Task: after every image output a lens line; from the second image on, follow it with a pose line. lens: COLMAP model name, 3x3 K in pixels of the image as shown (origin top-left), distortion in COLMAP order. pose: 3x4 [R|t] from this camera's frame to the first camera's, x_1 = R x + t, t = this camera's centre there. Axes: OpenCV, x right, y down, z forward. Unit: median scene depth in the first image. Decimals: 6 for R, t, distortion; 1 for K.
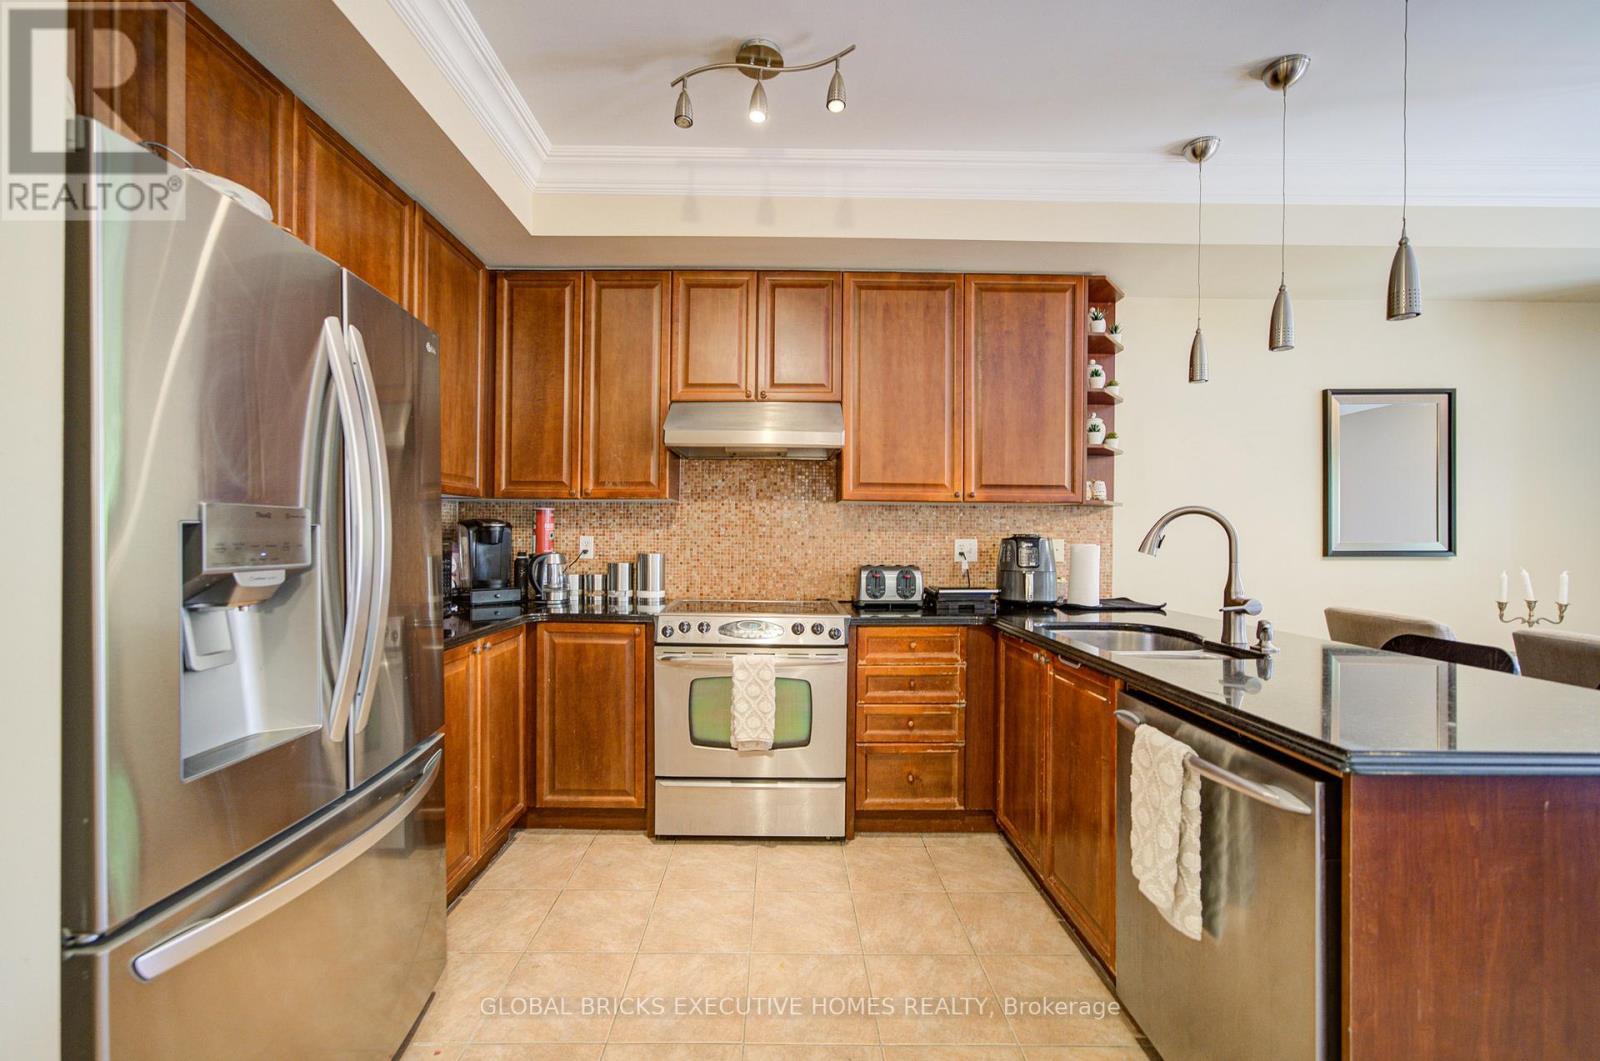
lens RADIAL K [[632.9, 0, 800.0], [0, 632.9, 530.5], [0, 0, 1]] dist [-0.057877, 0.023198]
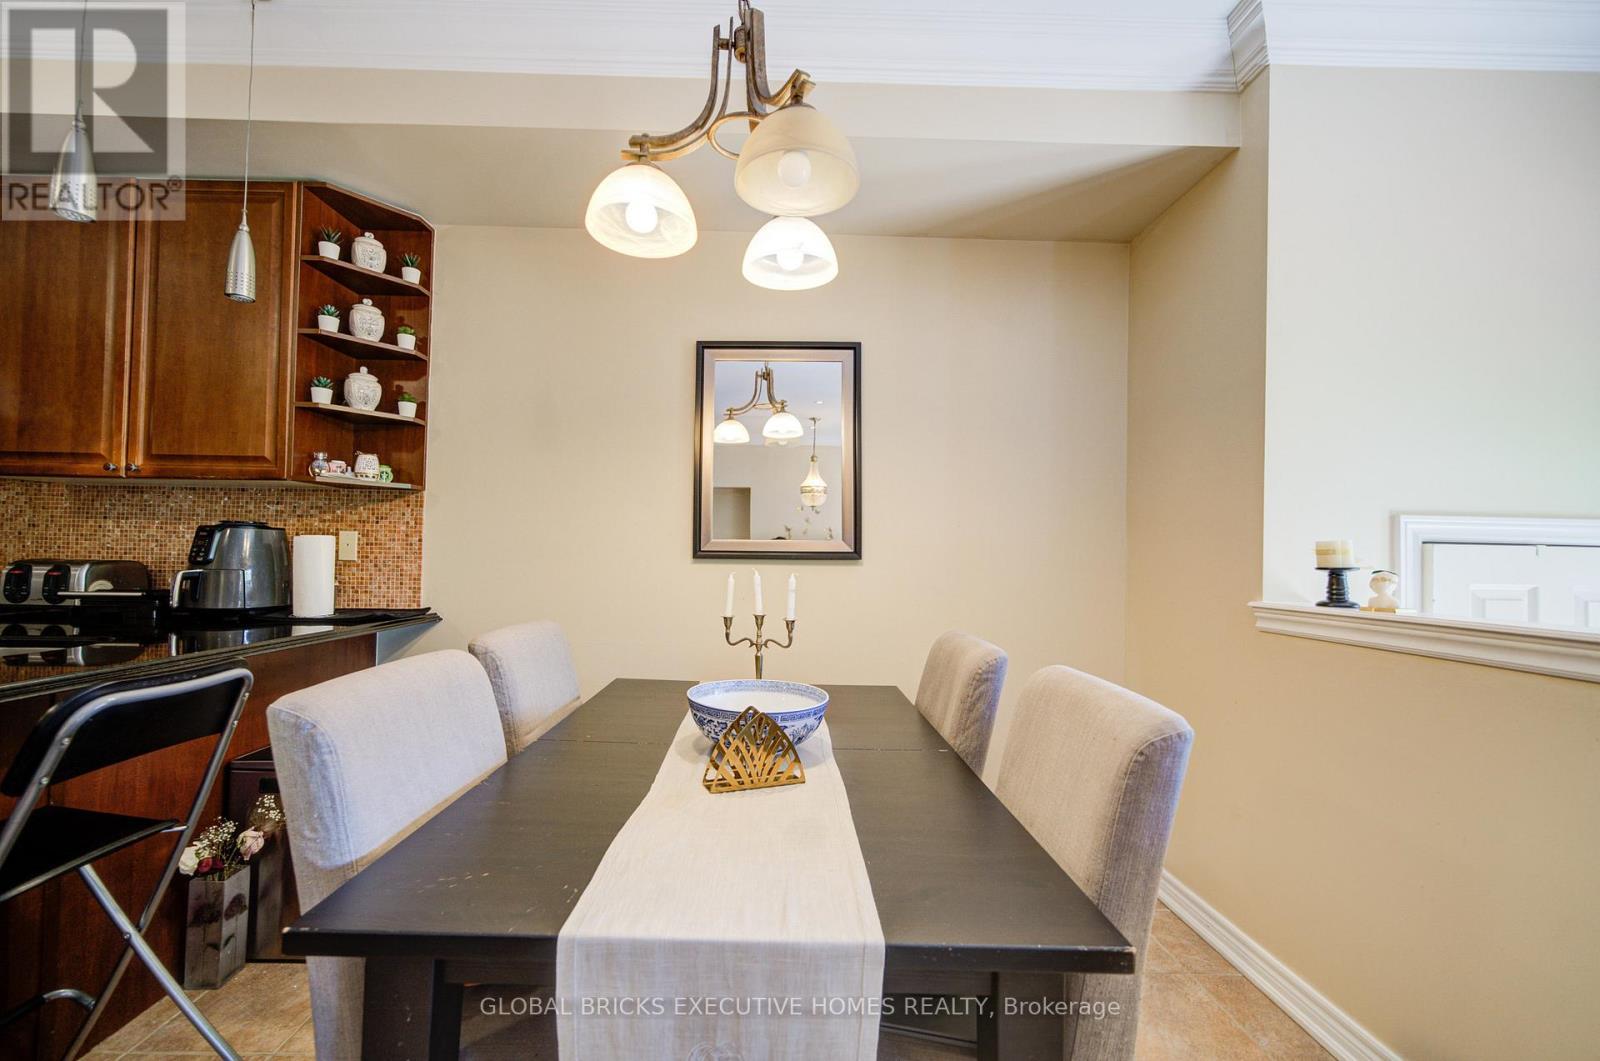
lens RADIAL K [[638.5, 0, 777.3], [0, 638.5, 540.8], [0, 0, 1]] dist [0.001892, 0.000179]
pose [[0.999889, 0.012100, 0.008705, 1.015597], [-0.011971, 0.999819, -0.014775, 0.033064], [-0.008883, 0.014669, 0.999853, 0.213596]]
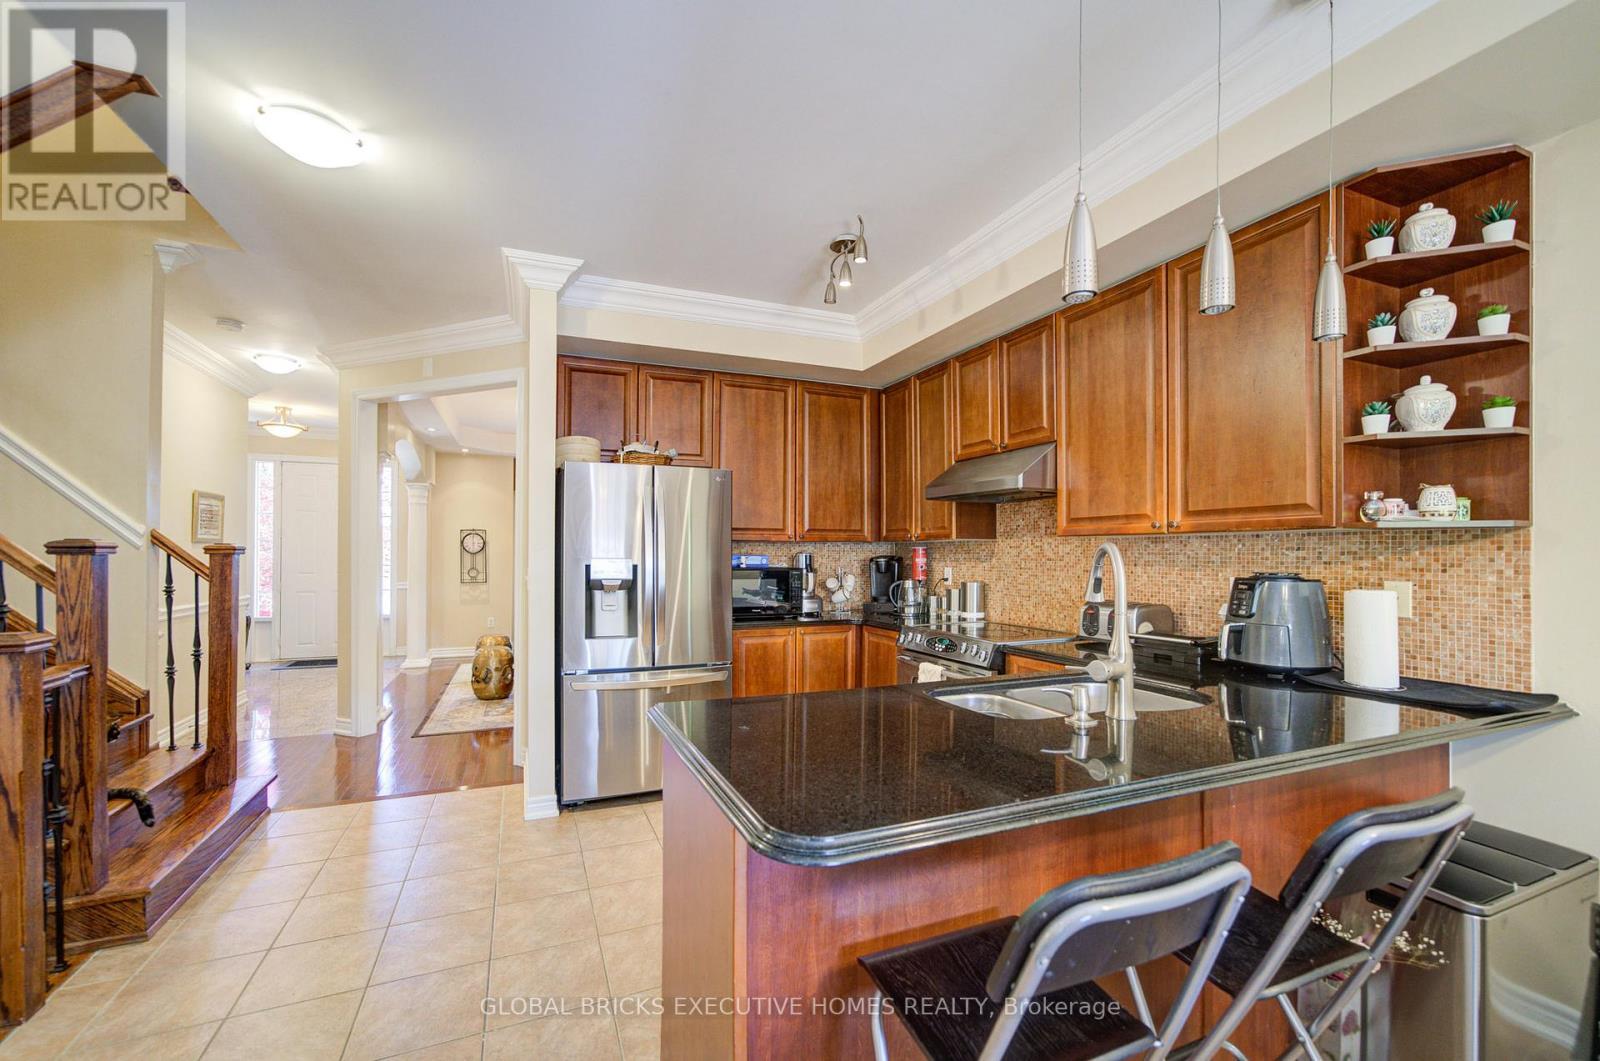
lens RADIAL K [[642.1, 0, 805.7], [0, 642.1, 557.4], [0, 0, 1]] dist [0.013013, 0.000164]
pose [[0.408612, -0.001647, -0.912707, 0.834880], [0.002785, 0.999996, -0.000558, -0.013044], [0.912704, -0.002314, 0.408614, 0.189883]]
